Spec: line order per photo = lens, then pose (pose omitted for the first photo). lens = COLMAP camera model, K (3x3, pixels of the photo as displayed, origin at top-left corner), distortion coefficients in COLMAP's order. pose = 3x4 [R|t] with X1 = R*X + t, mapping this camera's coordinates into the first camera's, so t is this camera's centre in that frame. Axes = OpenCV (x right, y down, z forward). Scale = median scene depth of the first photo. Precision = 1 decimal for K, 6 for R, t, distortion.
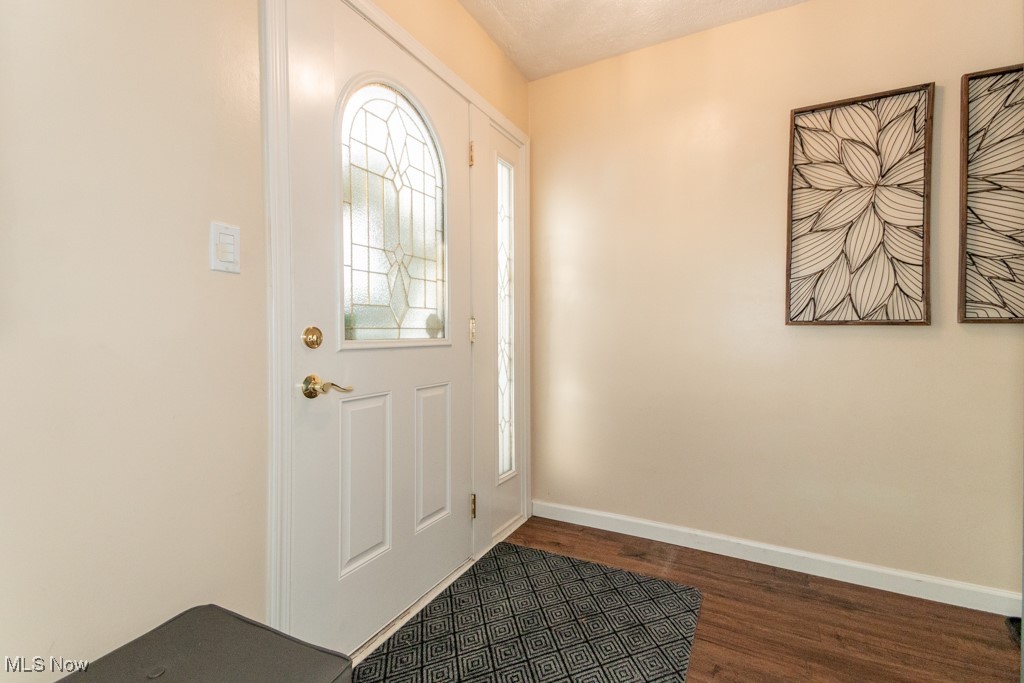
lens RADIAL K [[474.0, 0, 512.1], [0, 474.0, 336.3], [0, 0, 1]] dist [0.057587, -0.017119]
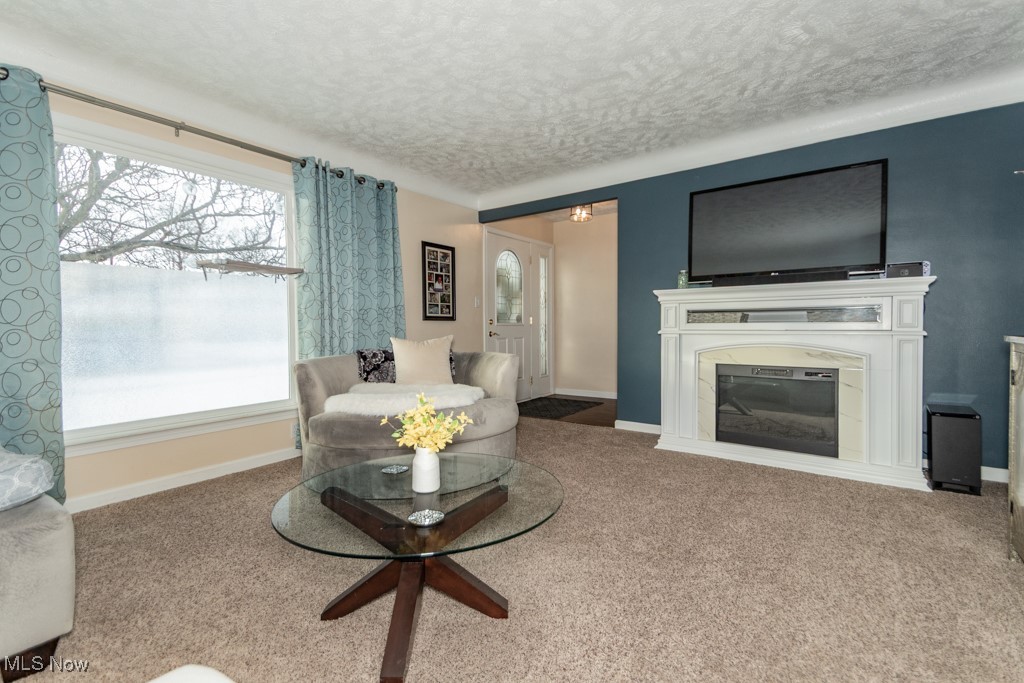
lens RADIAL K [[474.0, 0, 512.5], [0, 474.0, 334.2], [0, 0, 1]] dist [0.057587, -0.017119]
pose [[0.992822, -0.002231, -0.119582, 0.177181], [0.002821, 0.999985, 0.004759, 0.067501], [0.119569, -0.005062, 0.992813, -2.200199]]
